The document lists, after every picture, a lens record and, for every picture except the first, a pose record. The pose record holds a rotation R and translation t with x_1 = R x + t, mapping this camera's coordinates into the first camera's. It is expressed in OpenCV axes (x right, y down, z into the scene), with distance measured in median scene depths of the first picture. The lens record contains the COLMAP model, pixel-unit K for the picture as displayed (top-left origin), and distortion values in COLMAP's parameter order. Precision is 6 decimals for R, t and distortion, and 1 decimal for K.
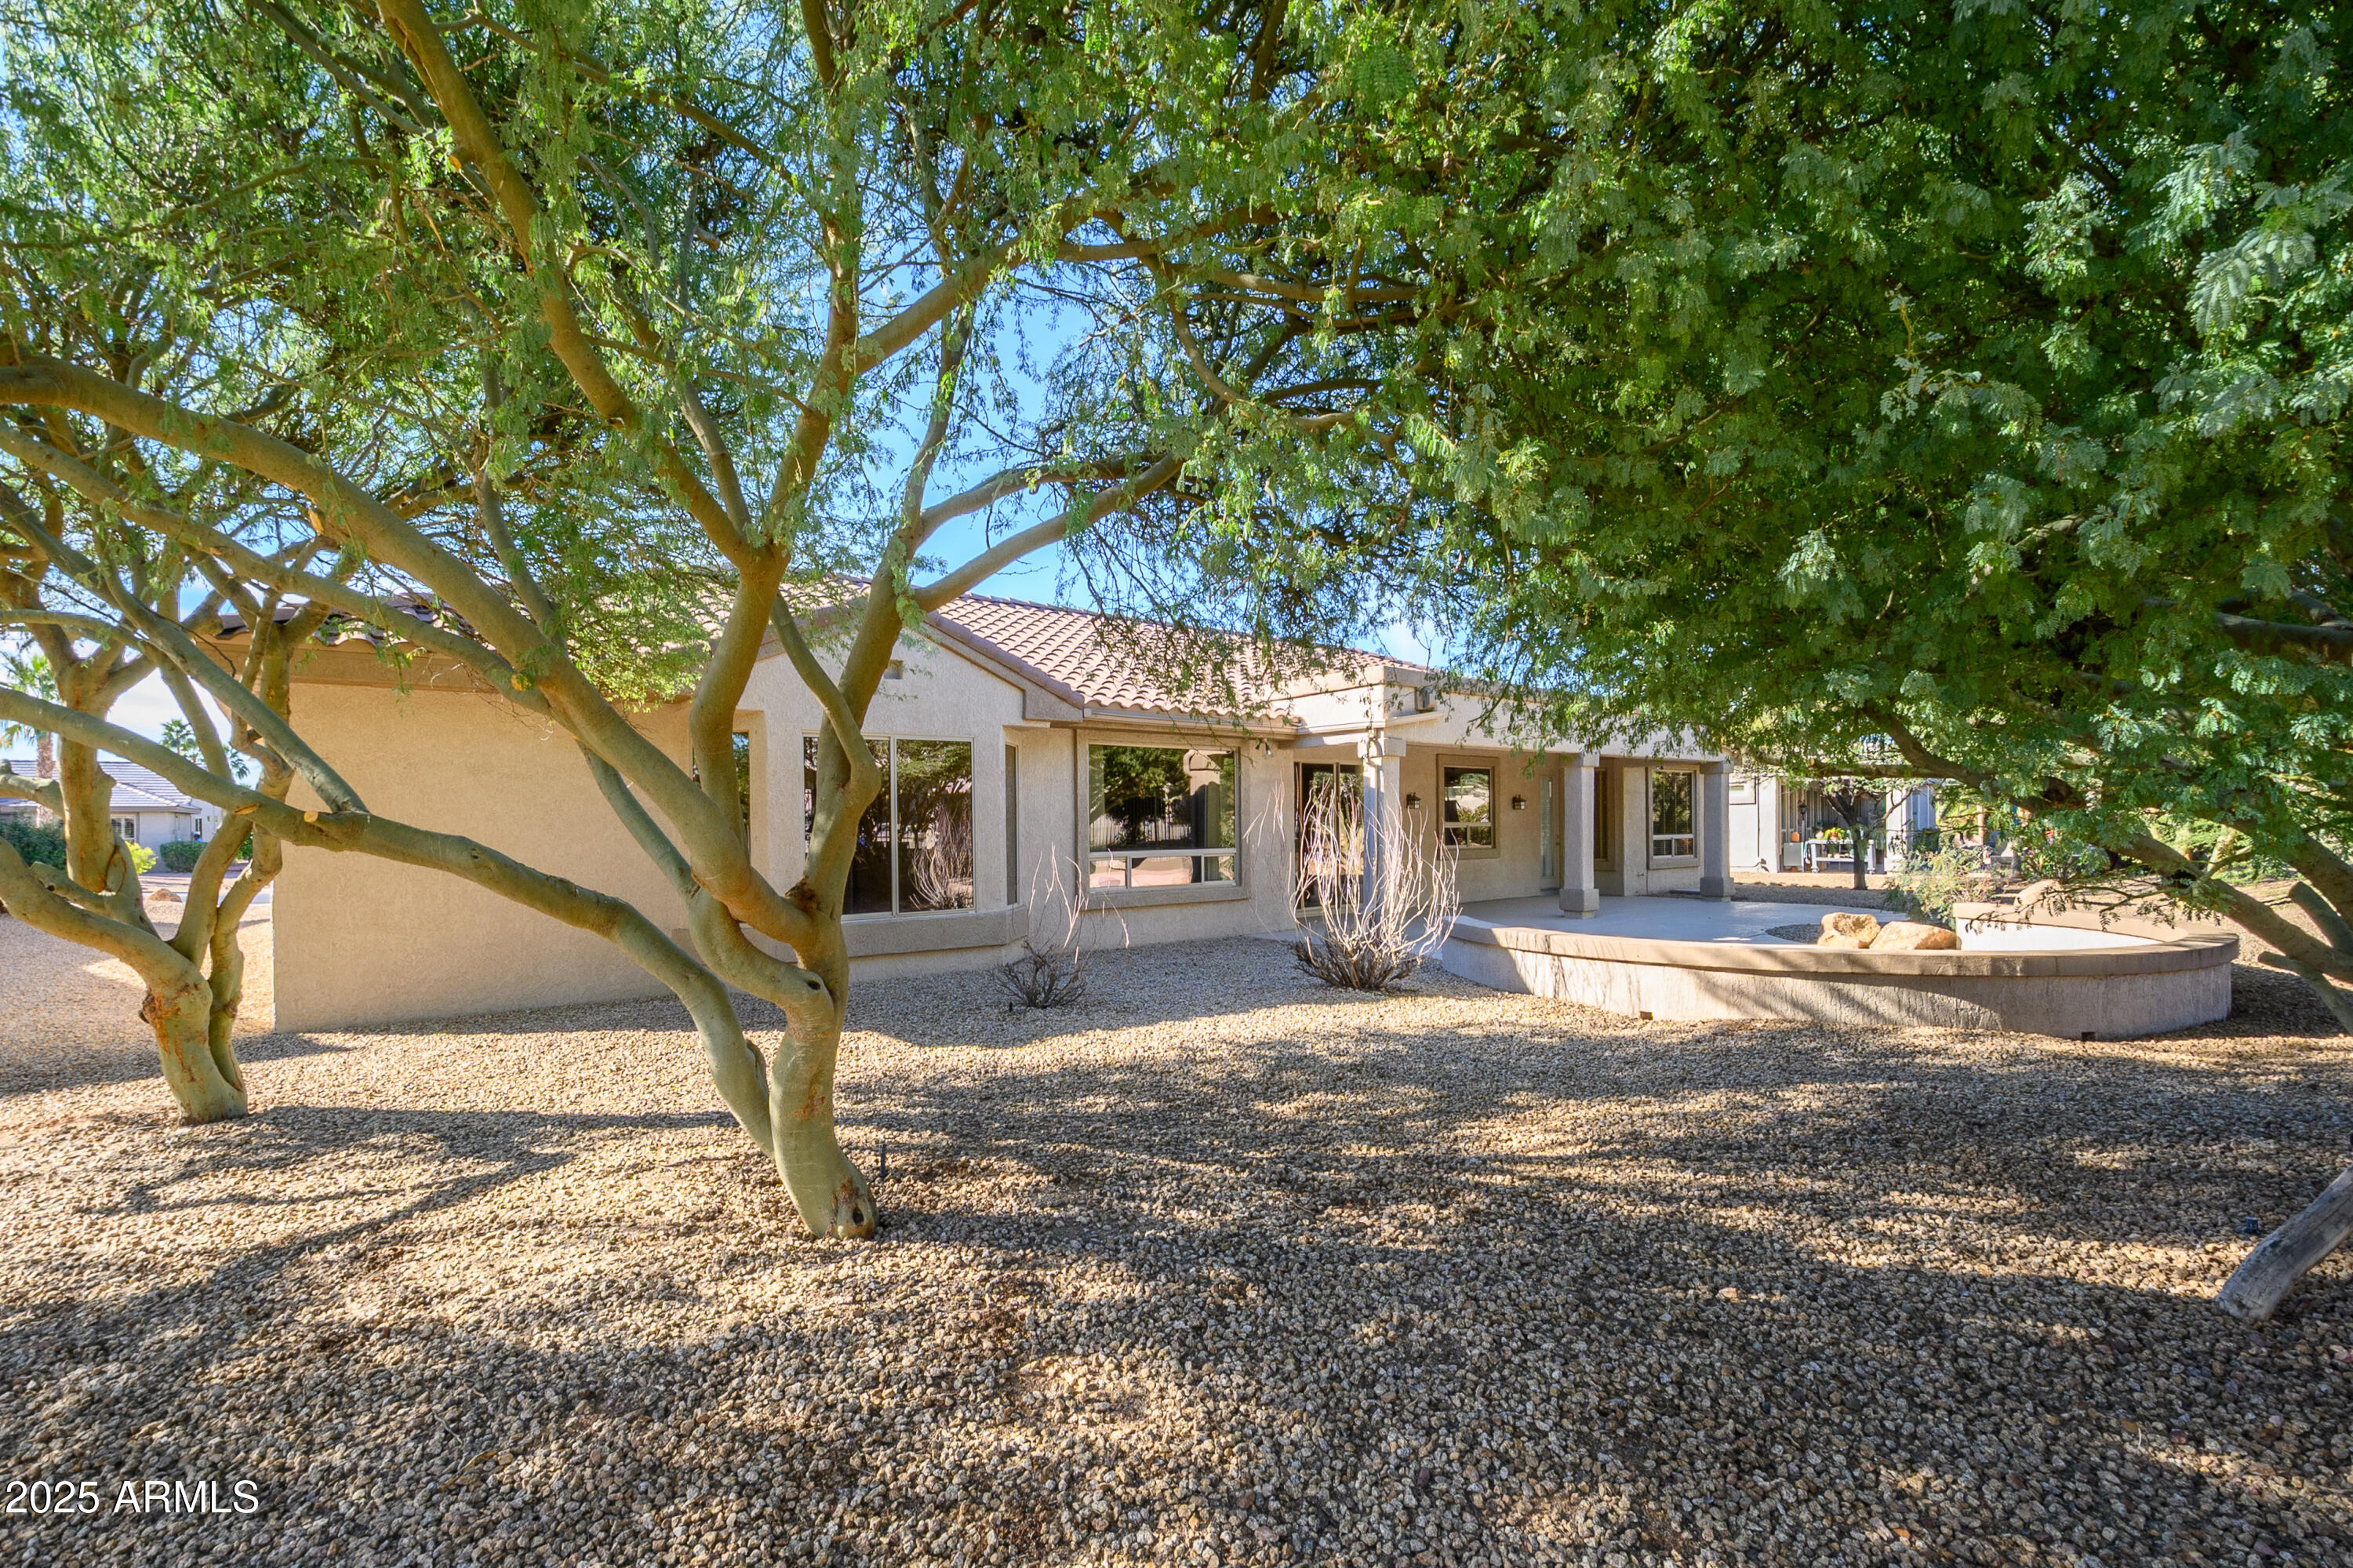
lens RADIAL K [[1069.7, 0, 1168.7], [0, 1069.7, 824.0], [0, 0, 1]] dist [0.001663, -0.000338]
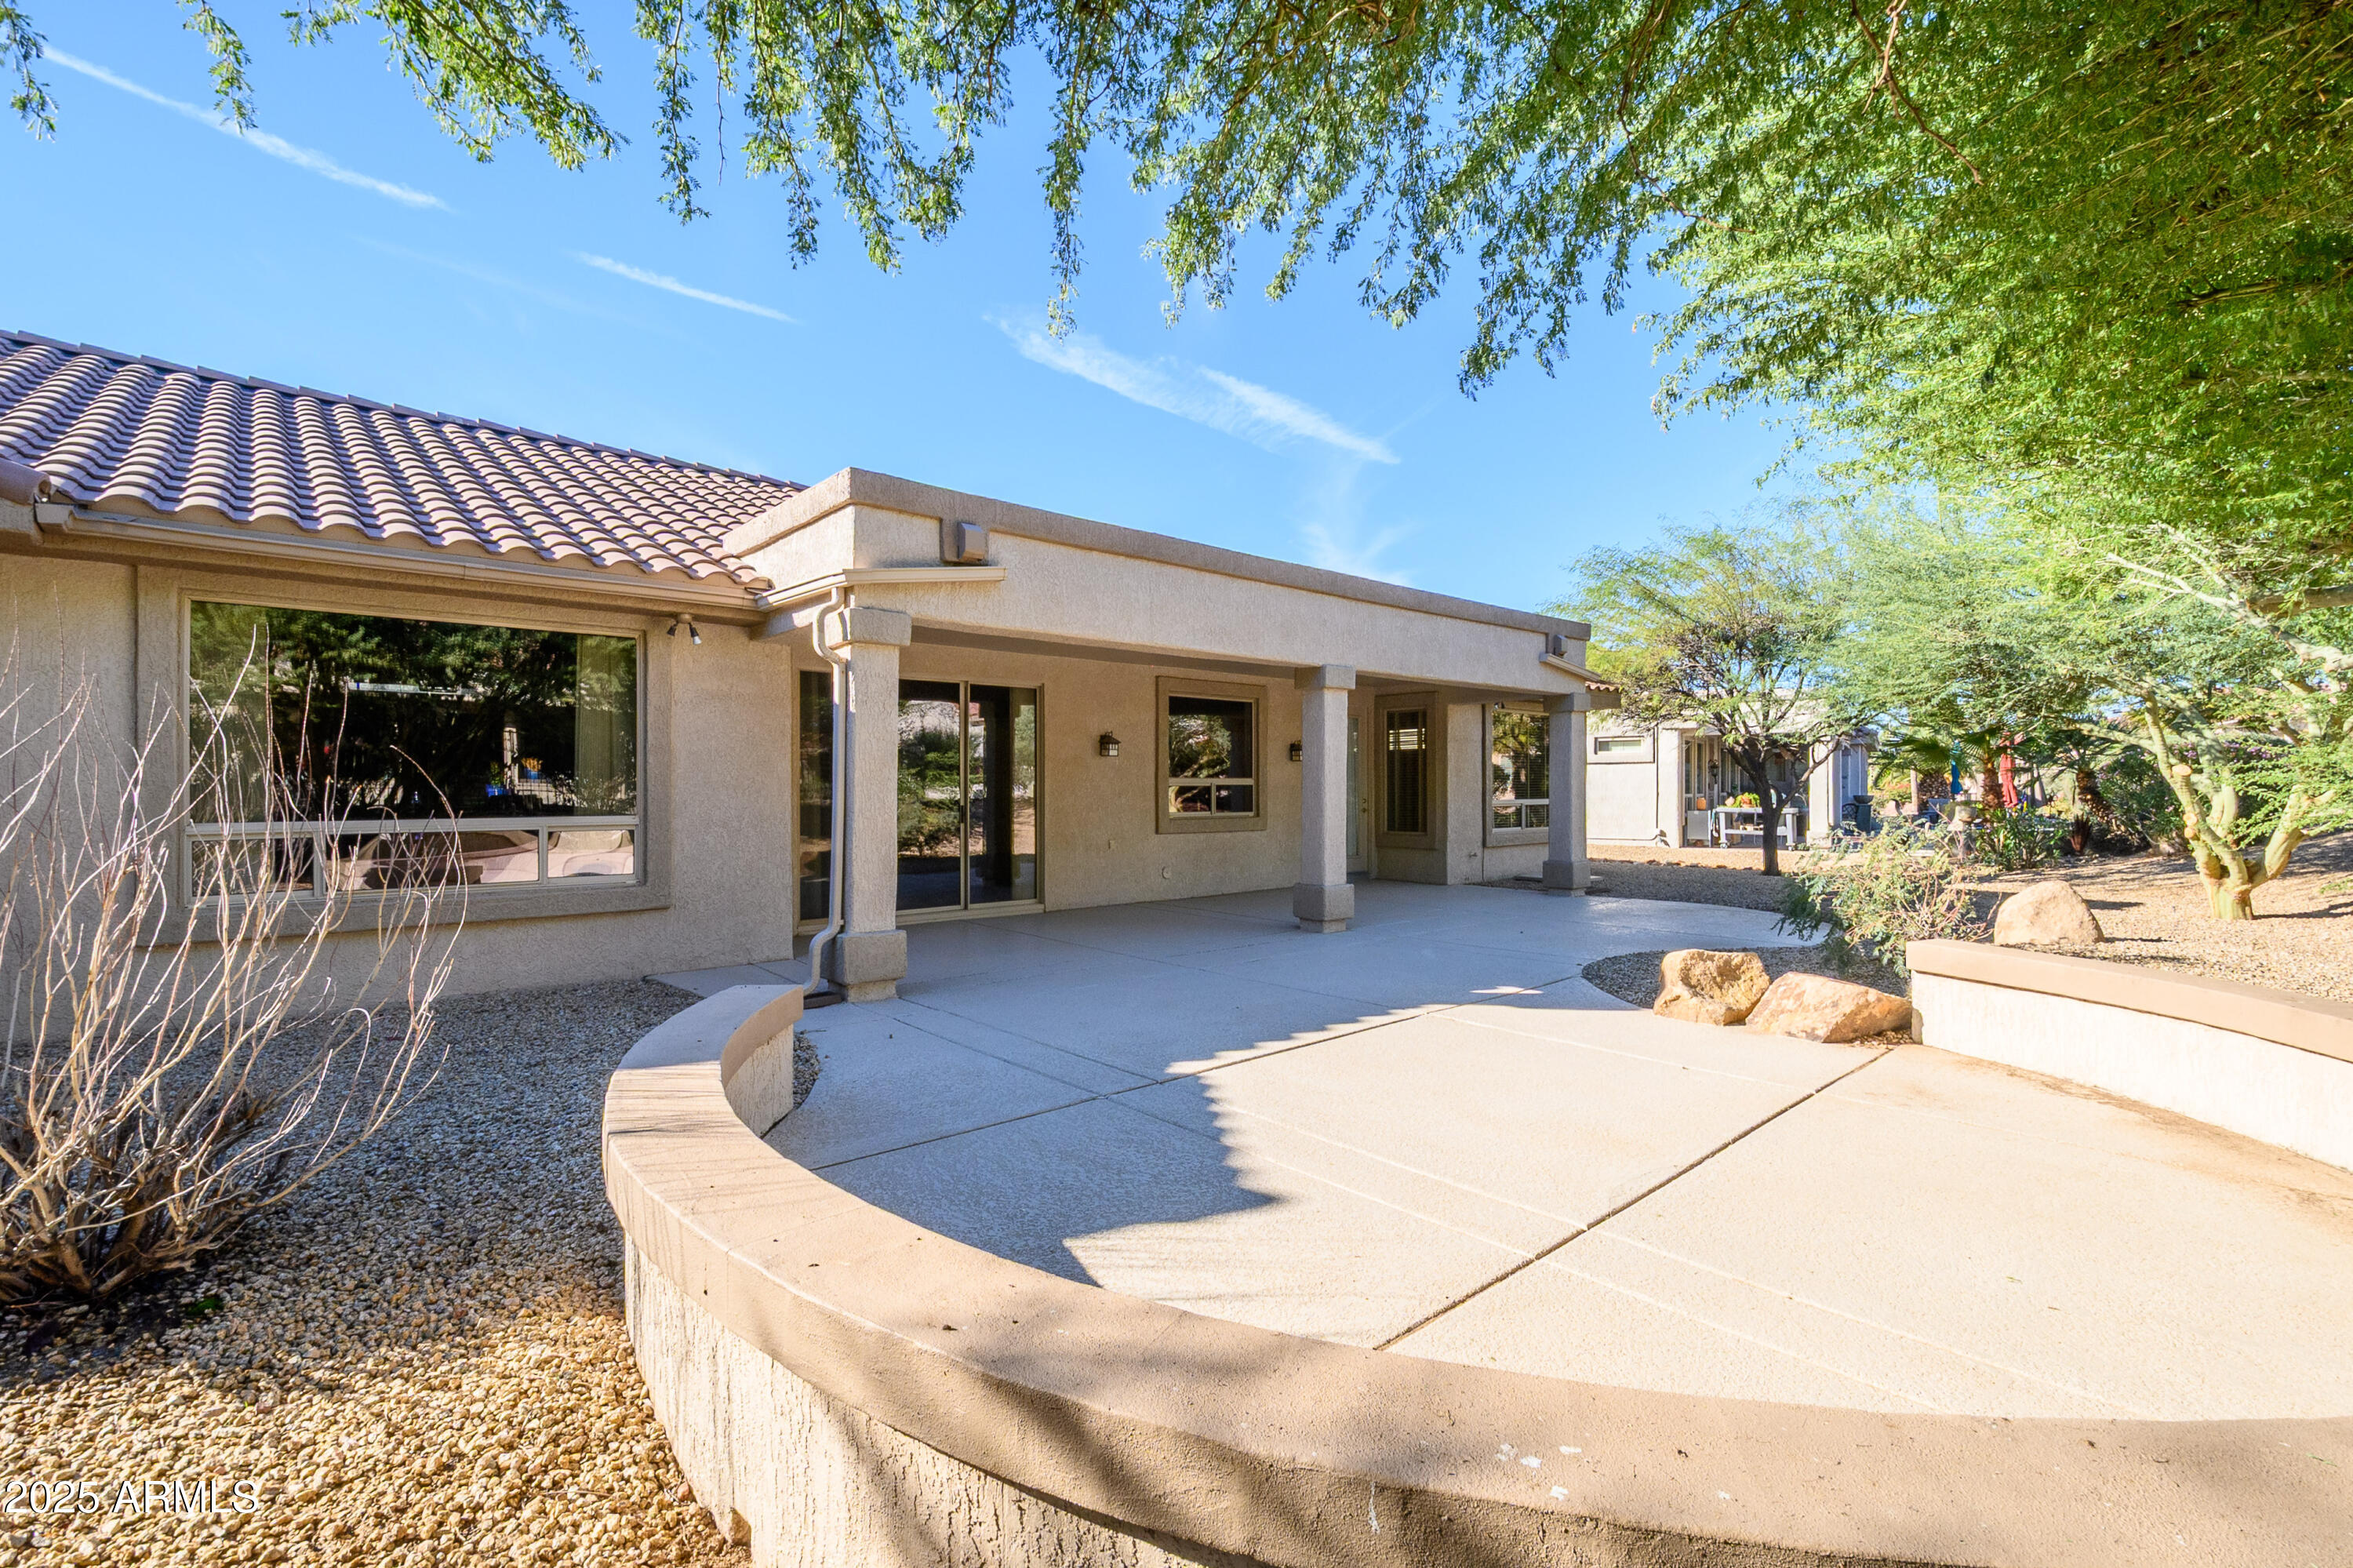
lens RADIAL K [[1069.7, 0, 1168.7], [0, 1069.7, 824.0], [0, 0, 1]] dist [0.001663, -0.000338]
pose [[0.998908, 0.009571, 0.045727, 0.202063], [-0.011255, 0.999263, 0.036694, 0.002635], [-0.045343, -0.037168, 0.998280, 0.287242]]
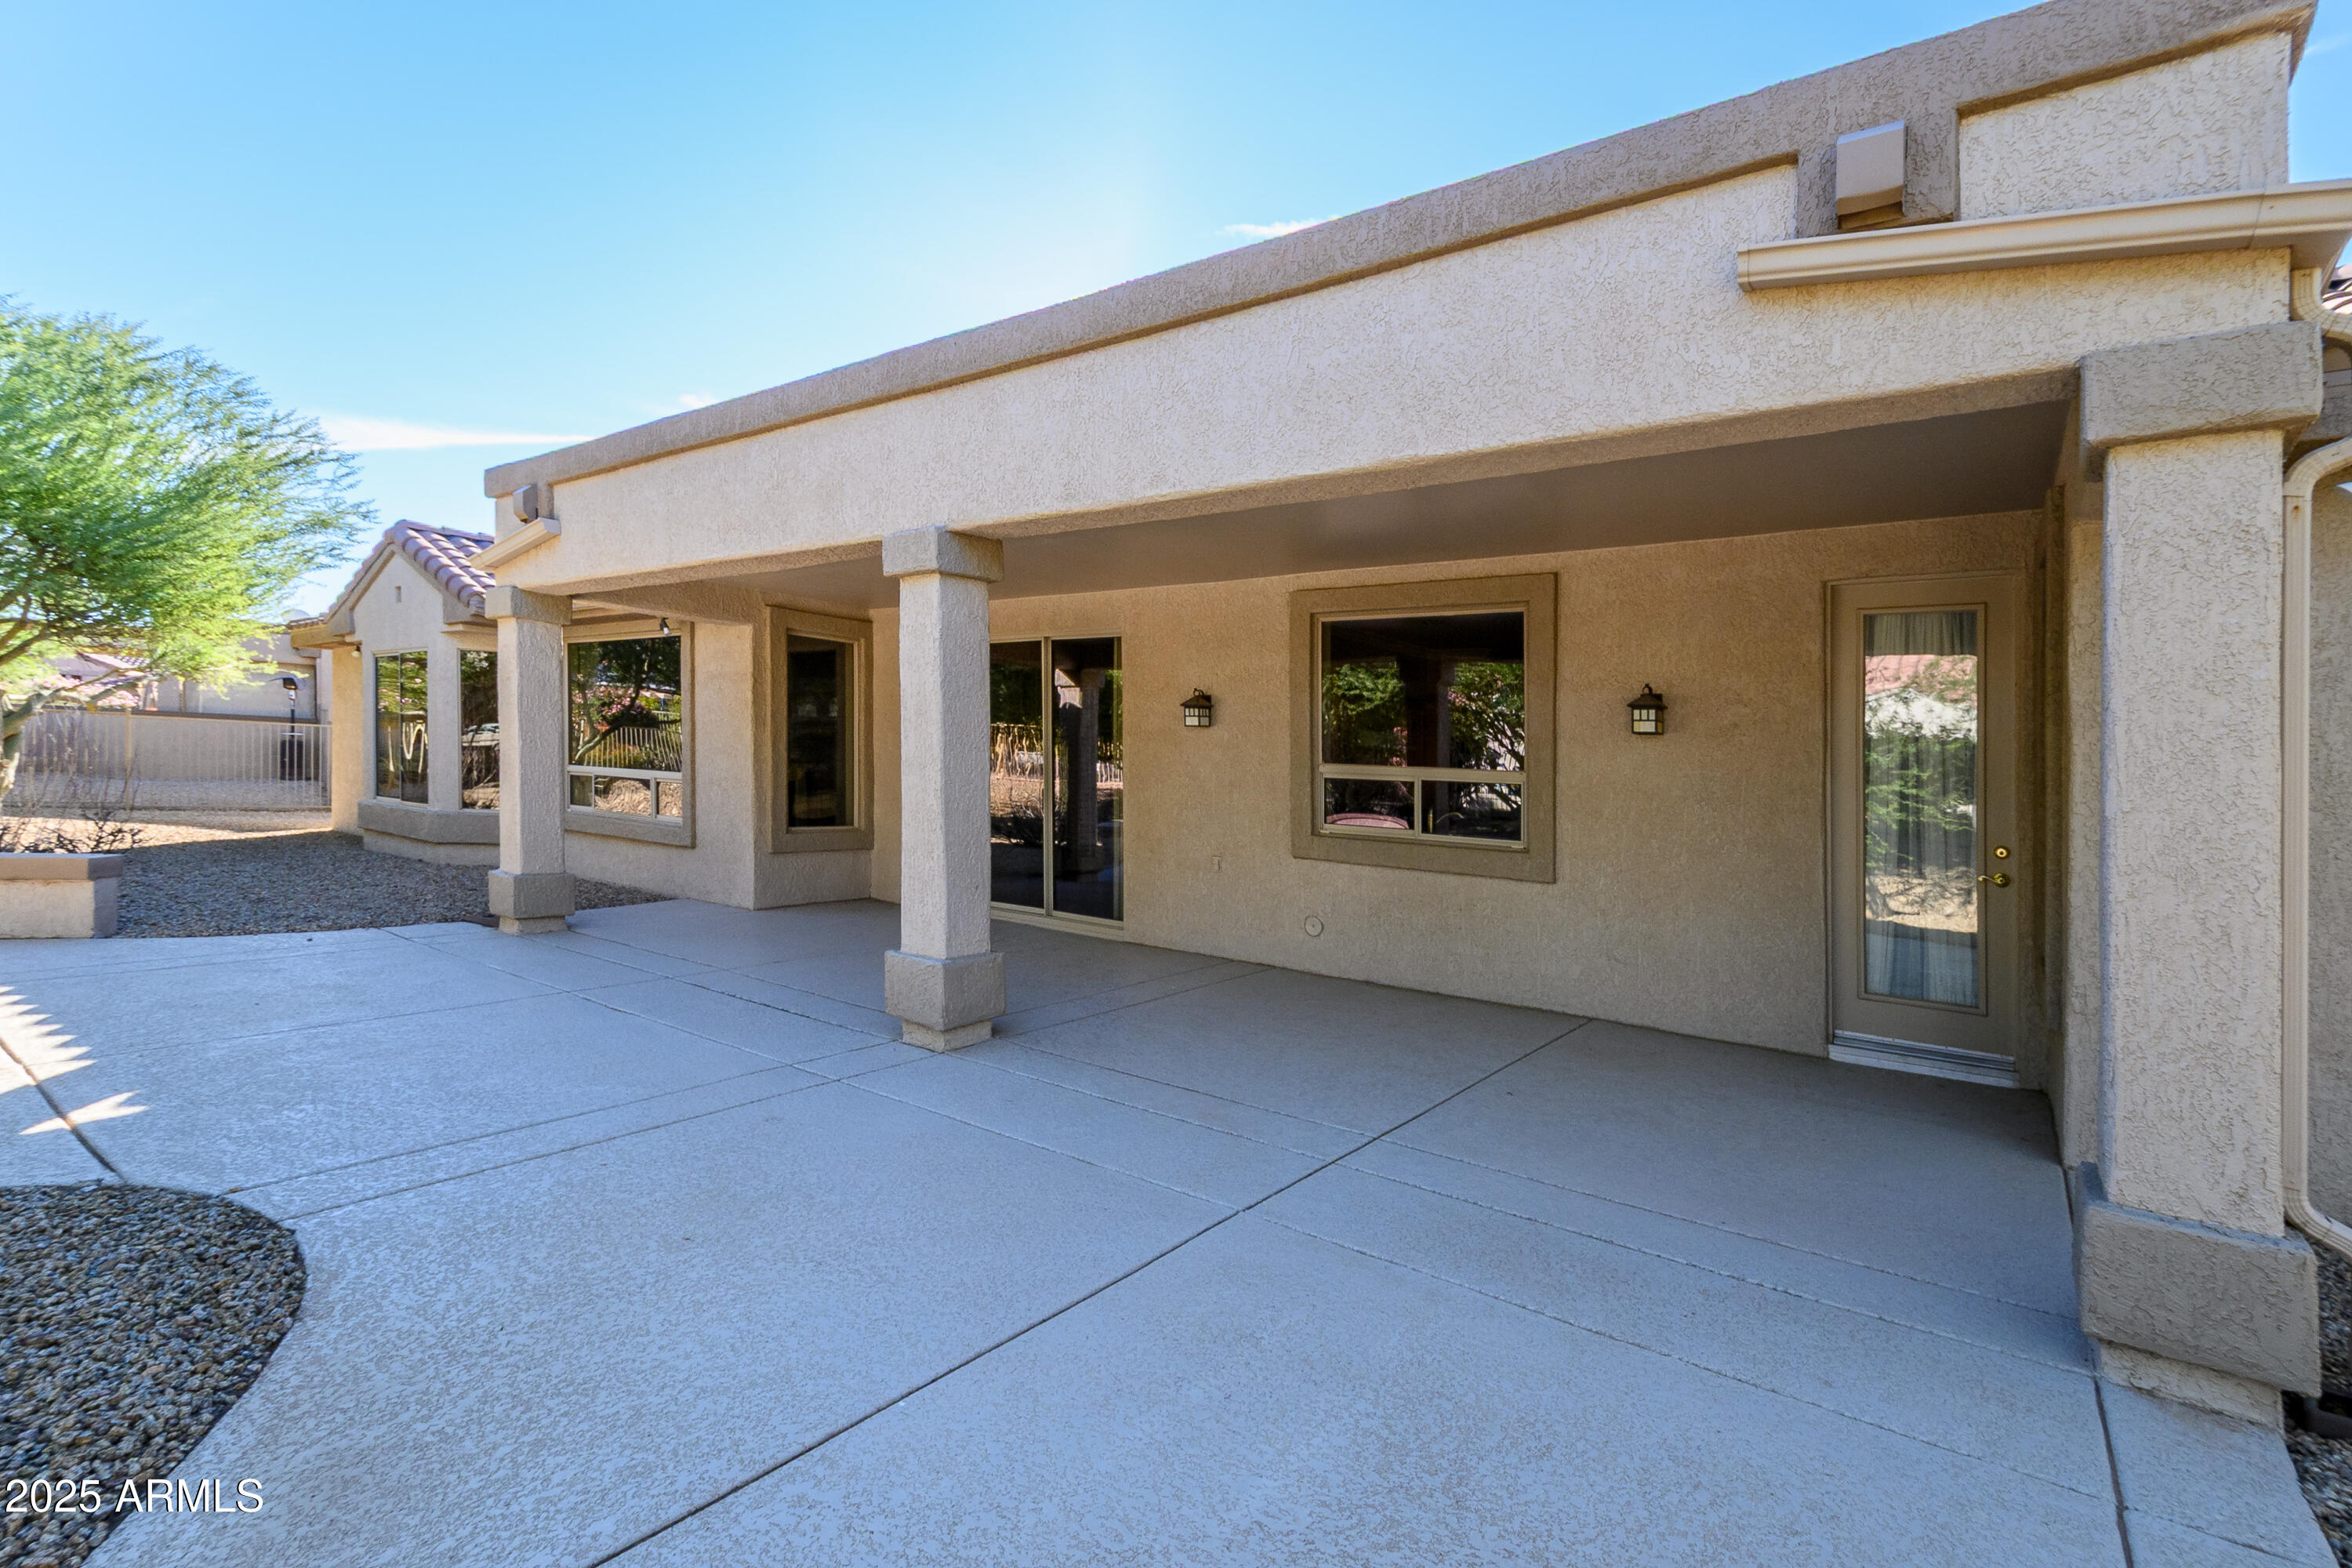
lens RADIAL K [[1069.2, 0, 1168.2], [0, 1069.2, 823.9], [0, 0, 1]] dist [0.001663, -0.000338]
pose [[0.249570, 0.056082, -0.966731, 0.580295], [-0.045074, 0.997912, 0.046254, 0.005262], [0.967307, 0.032031, 0.251577, 0.776777]]
